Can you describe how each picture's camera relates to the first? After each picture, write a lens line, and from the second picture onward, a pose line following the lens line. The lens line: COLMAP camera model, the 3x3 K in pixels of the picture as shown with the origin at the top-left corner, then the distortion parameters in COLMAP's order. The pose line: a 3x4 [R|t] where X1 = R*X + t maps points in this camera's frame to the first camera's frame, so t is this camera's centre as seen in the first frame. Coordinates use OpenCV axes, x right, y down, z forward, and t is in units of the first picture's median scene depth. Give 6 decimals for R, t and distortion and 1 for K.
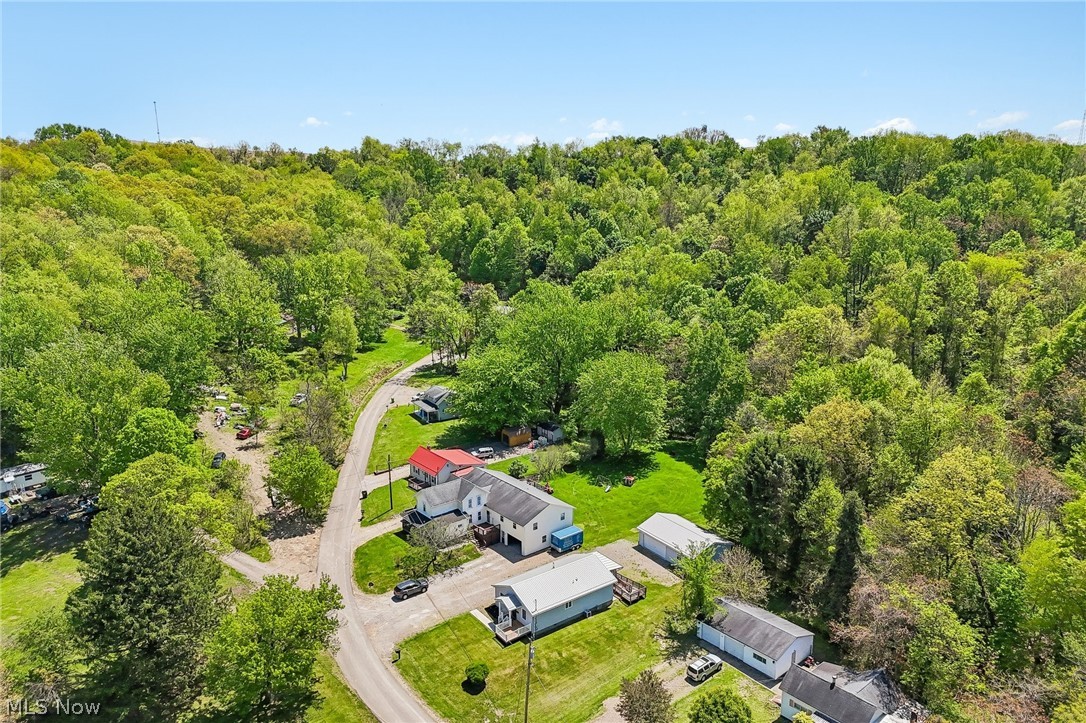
lens RADIAL K [[796.5, 0, 544.7], [0, 796.5, 366.7], [0, 0, 1]] dist [0.069669, -0.062378]
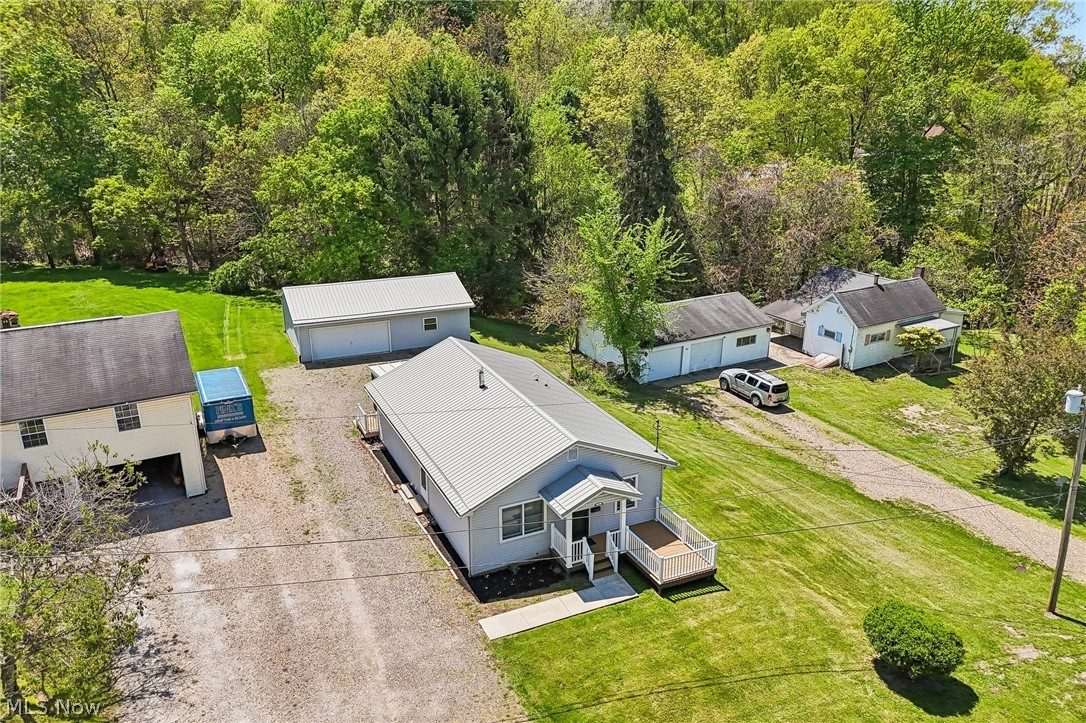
lens RADIAL K [[796.5, 0, 544.7], [0, 796.5, 366.7], [0, 0, 1]] dist [0.069669, -0.062378]
pose [[0.190725, -0.329256, 0.924778, -0.260258], [0.237796, 0.929509, 0.281898, 0.140042], [-0.952406, 0.166144, 0.255577, 0.797538]]
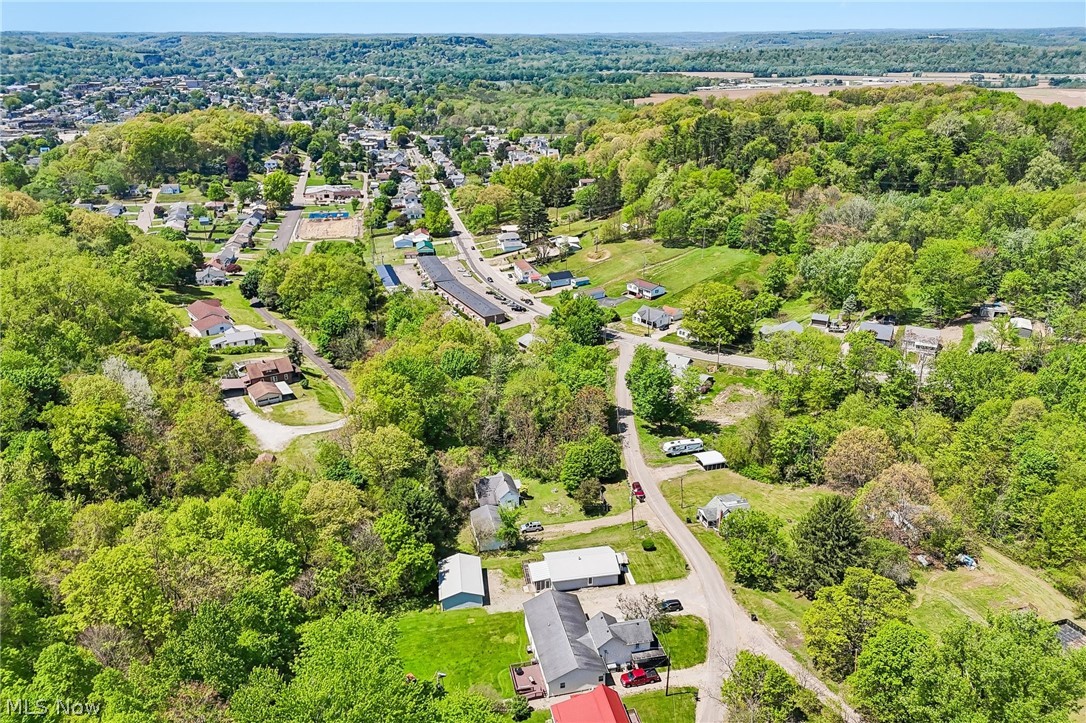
lens RADIAL K [[796.5, 0, 544.7], [0, 796.5, 366.7], [0, 0, 1]] dist [0.069669, -0.062378]
pose [[-0.896858, -0.166721, 0.409696, -0.437071], [0.112887, 0.809296, 0.576452, -0.824586], [-0.427672, 0.563244, -0.707003, 1.696088]]
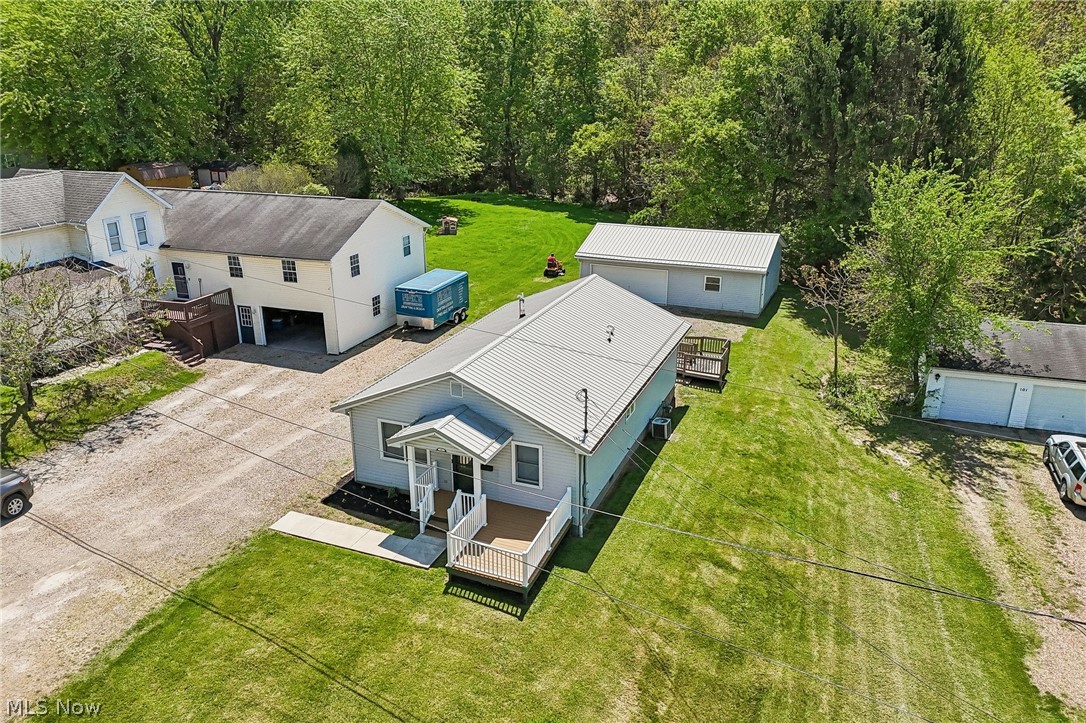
lens RADIAL K [[796.5, 0, 544.7], [0, 796.5, 366.7], [0, 0, 1]] dist [0.069669, -0.062378]
pose [[0.857323, -0.175446, 0.483958, -0.115513], [0.126856, 0.983141, 0.131689, 0.208556], [-0.498903, -0.051507, 0.865126, 0.662655]]
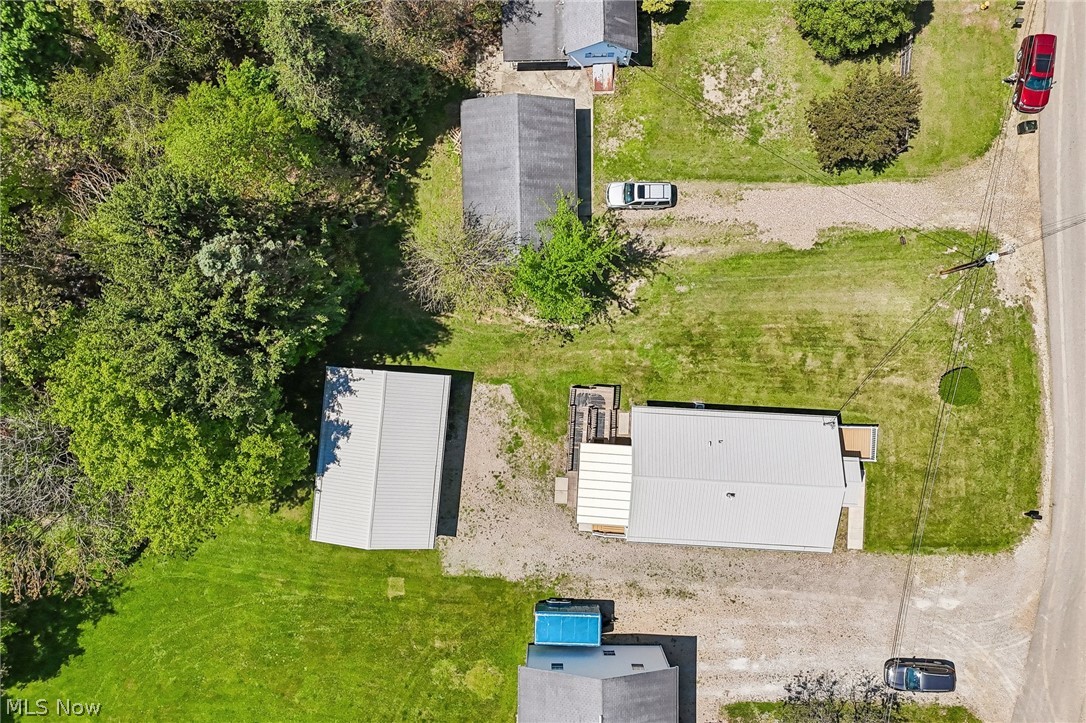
lens RADIAL K [[796.5, 0, 544.7], [0, 796.5, 366.7], [0, 0, 1]] dist [0.069669, -0.062378]
pose [[-0.771323, -0.636369, 0.009737, 0.131998], [0.158739, -0.177542, 0.971226, -0.216670], [-0.616330, 0.750675, 0.237959, 0.800641]]
